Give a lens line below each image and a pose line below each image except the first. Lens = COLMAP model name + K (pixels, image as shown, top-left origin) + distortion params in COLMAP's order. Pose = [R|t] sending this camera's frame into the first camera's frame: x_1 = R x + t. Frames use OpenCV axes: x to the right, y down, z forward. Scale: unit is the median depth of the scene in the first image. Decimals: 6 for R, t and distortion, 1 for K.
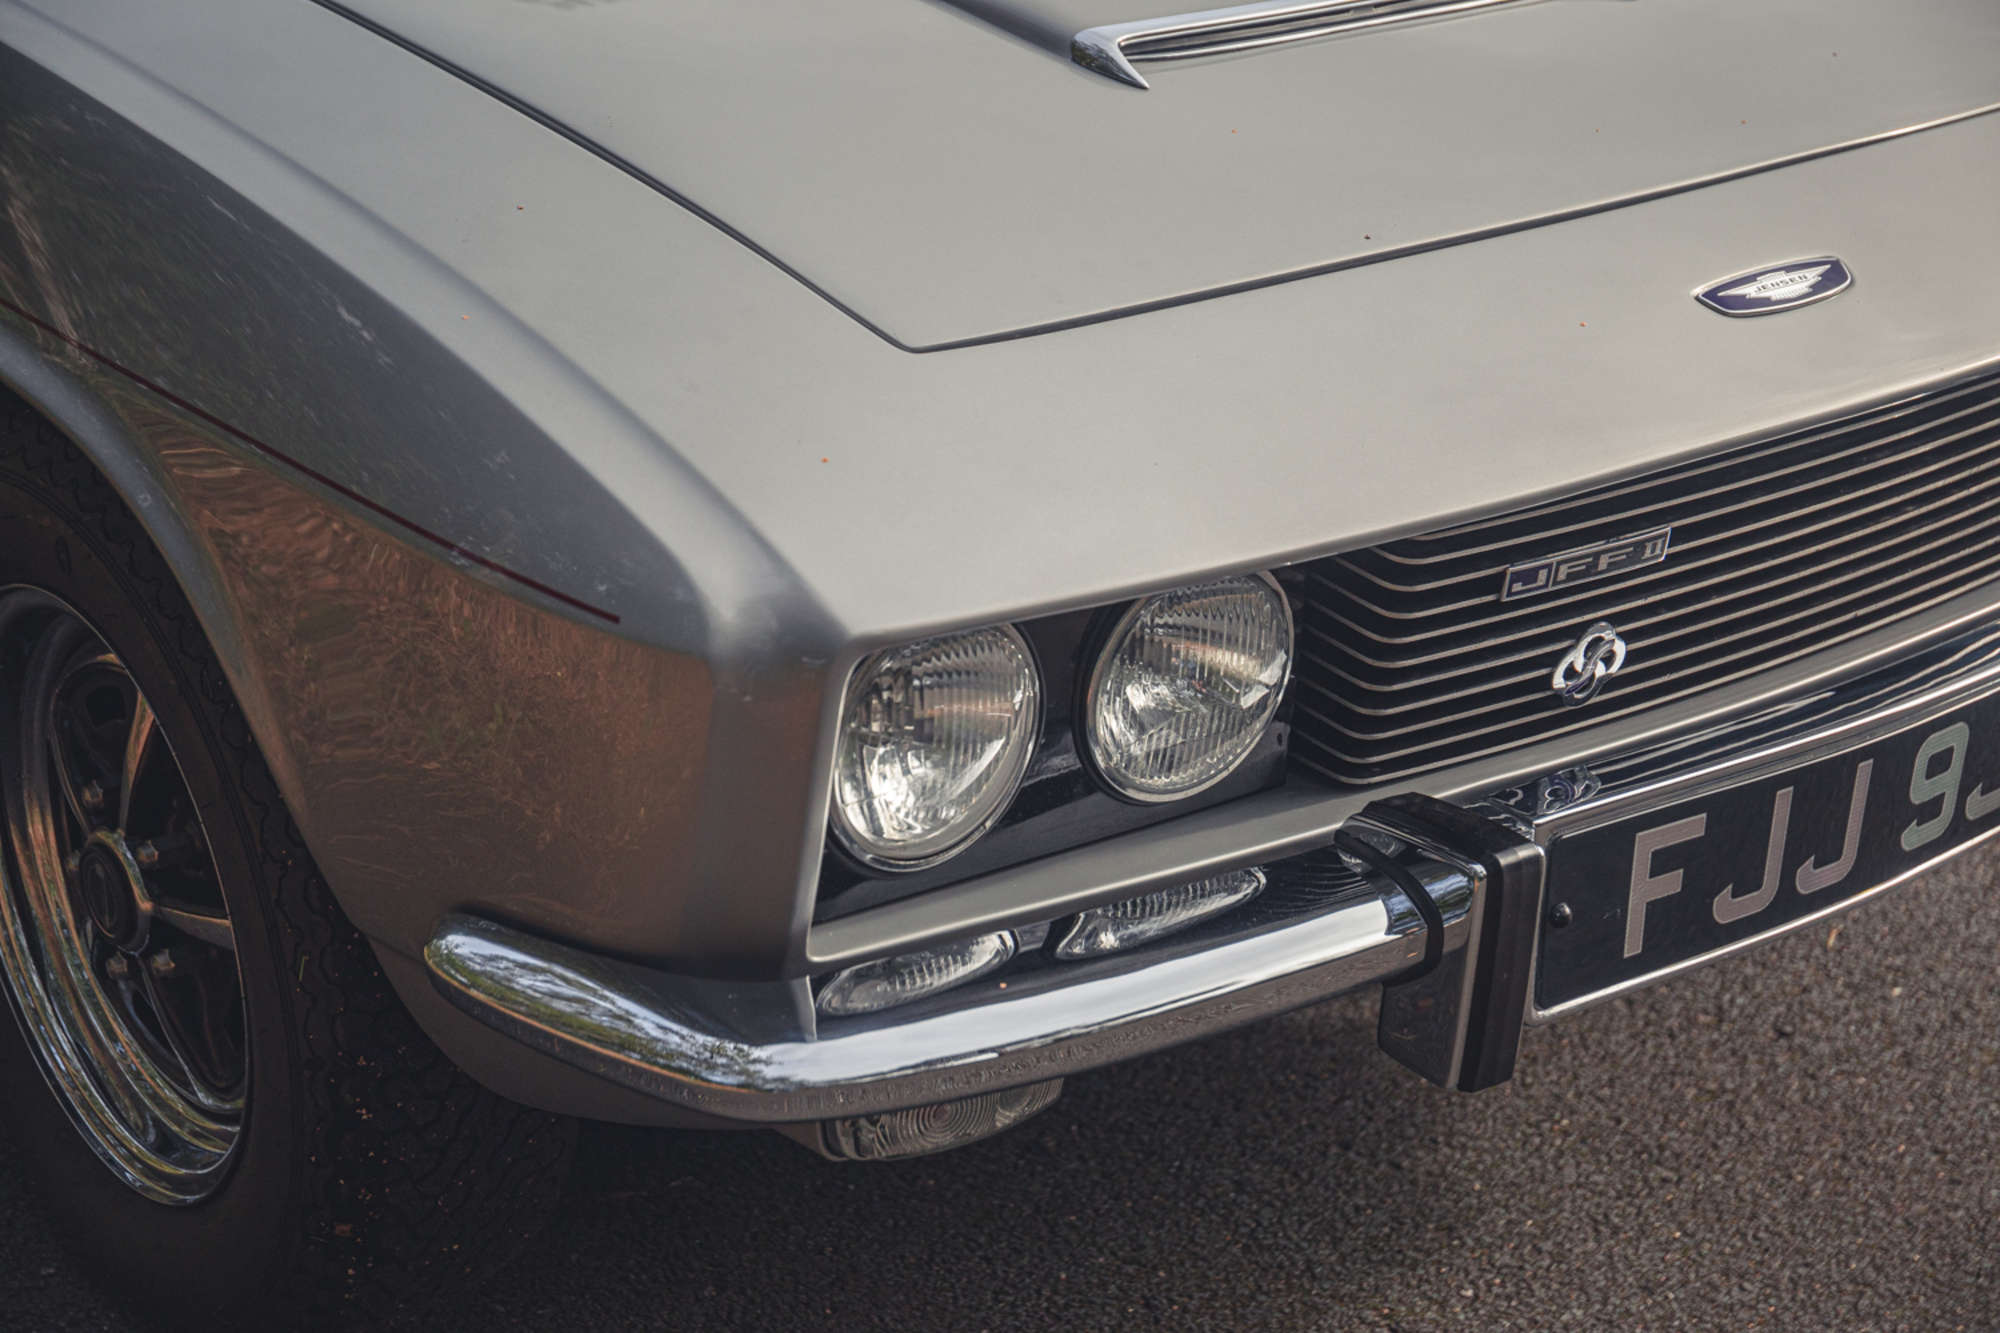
lens RADIAL K [[3596.0, 0, 1000.0], [0, 3596.0, 666.5], [0, 0, 1]] dist [0.102869, -0.040701]
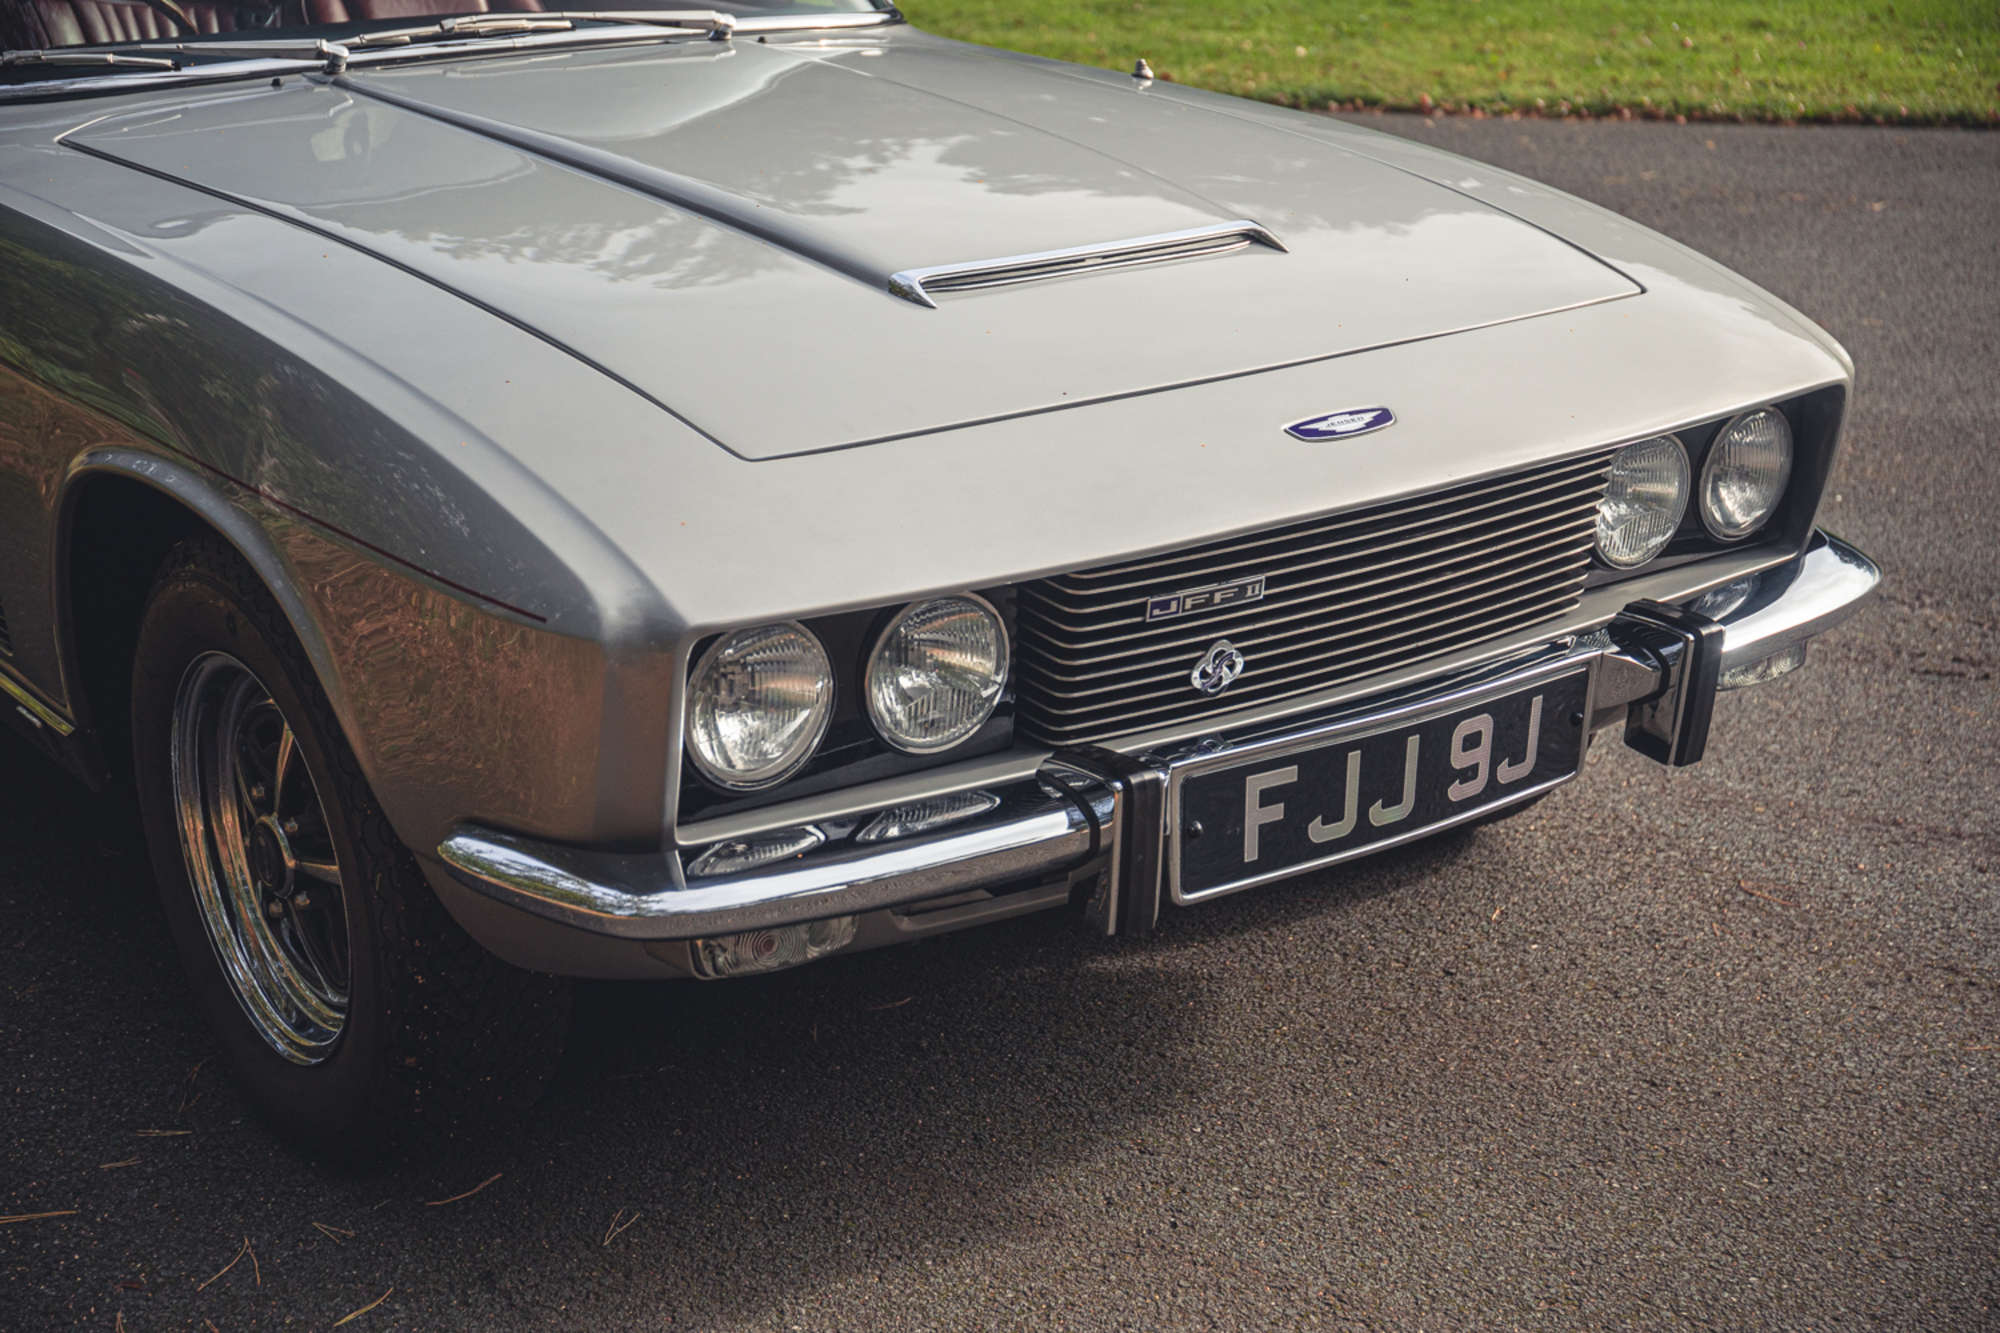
lens RADIAL K [[2885.7, 0, 1000.0], [0, 2885.7, 666.5], [0, 0, 1]] dist [0.044179, 0.047404]
pose [[0.998839, -0.020126, -0.043764, 0.121543], [0.016597, 0.996692, -0.079560, 0.091033], [0.045221, 0.078742, 0.995869, -0.210052]]
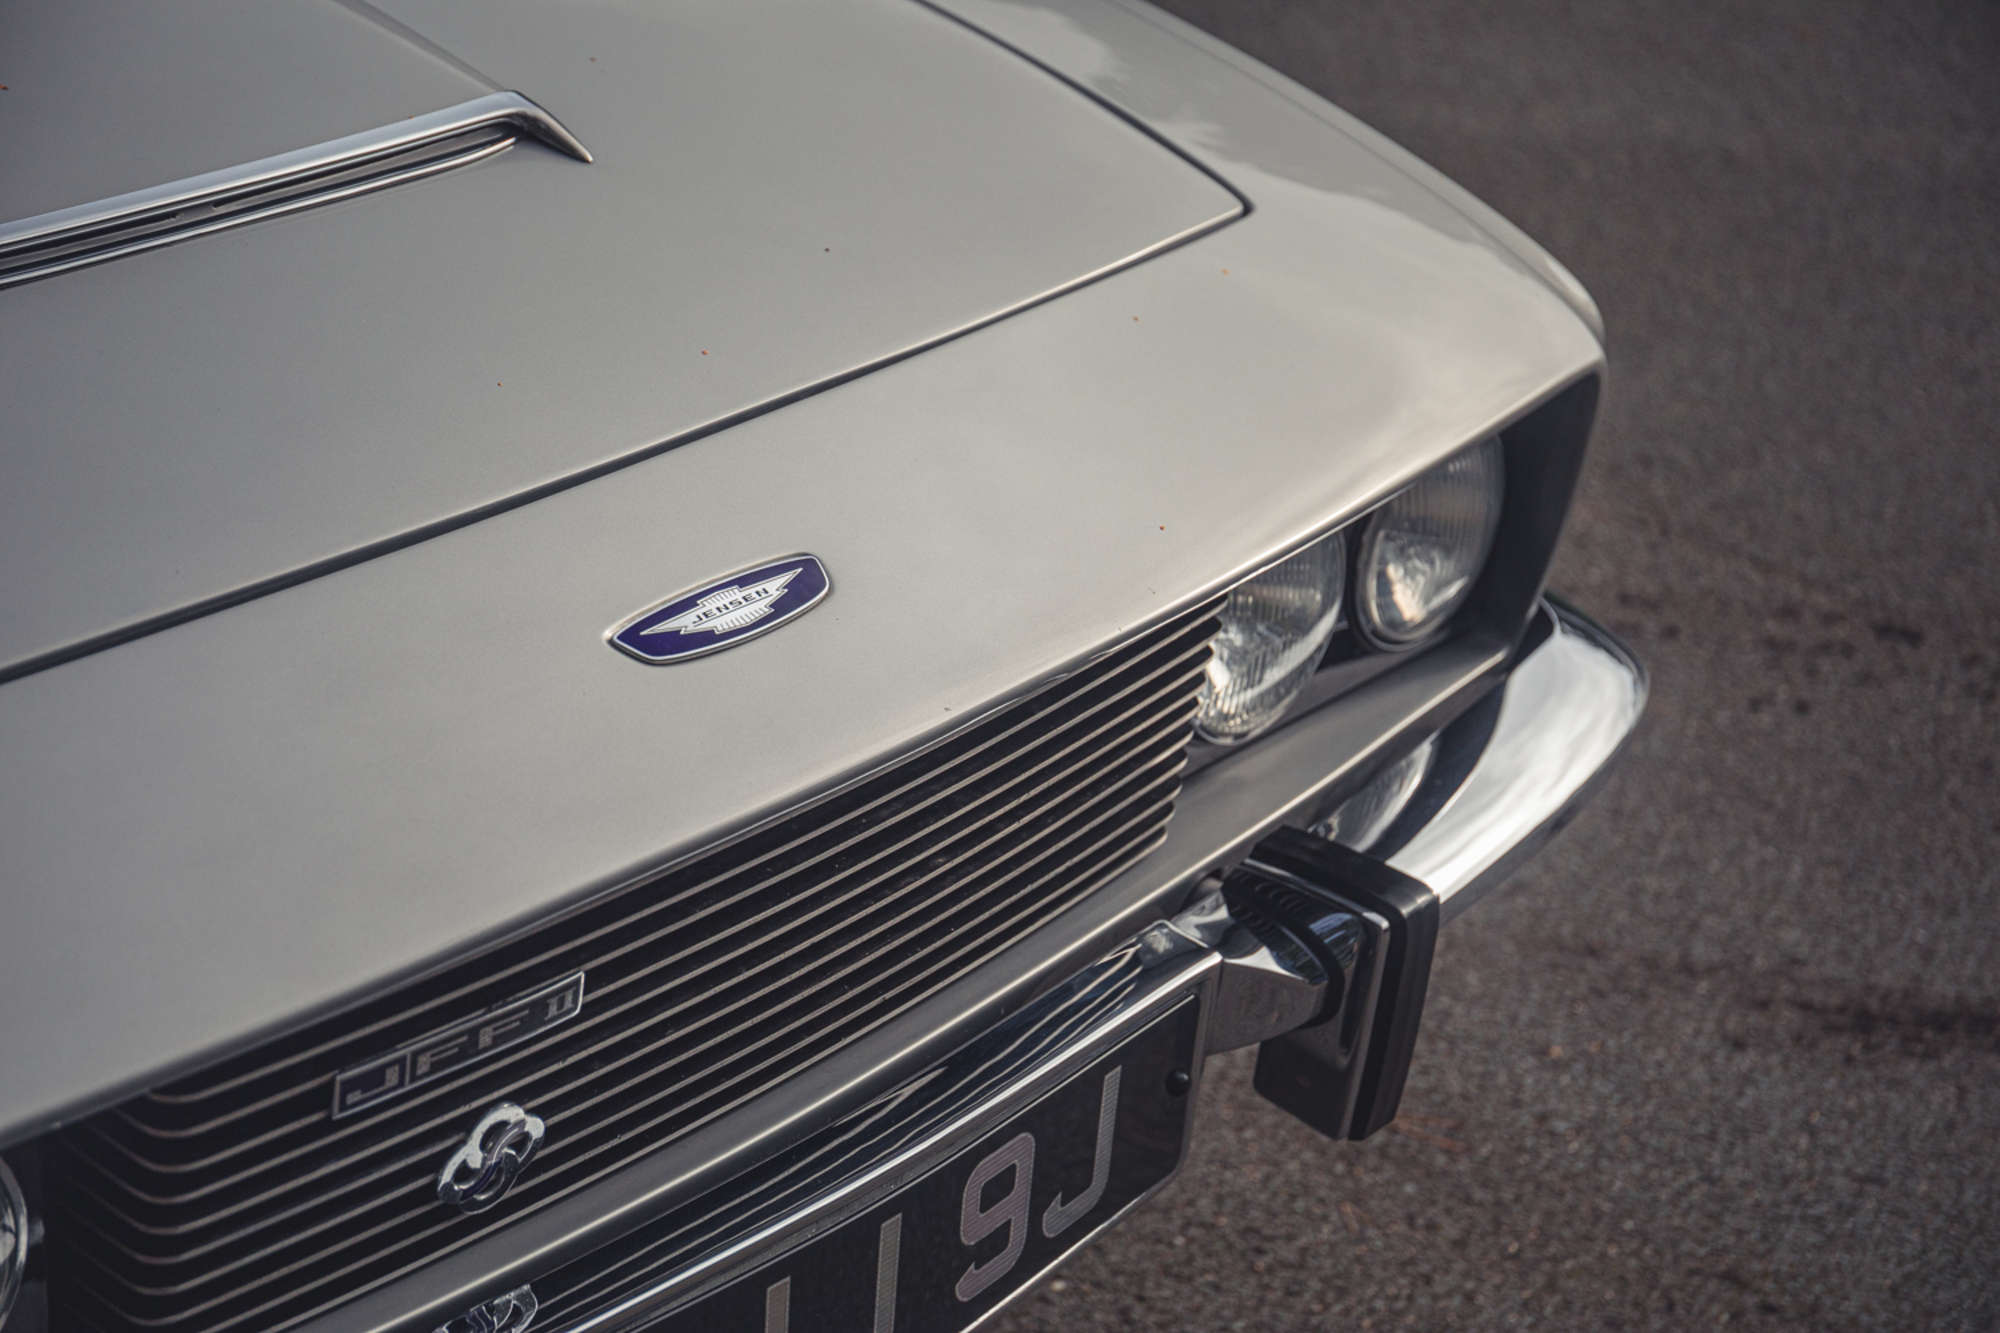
lens RADIAL K [[3596.0, 0, 1000.0], [0, 3596.0, 666.5], [0, 0, 1]] dist [0.102869, -0.040701]
pose [[0.984040, -0.067980, 0.164452, 0.146865], [0.061572, 0.997143, 0.043760, -0.121660], [-0.166957, -0.032936, 0.985414, 0.258593]]
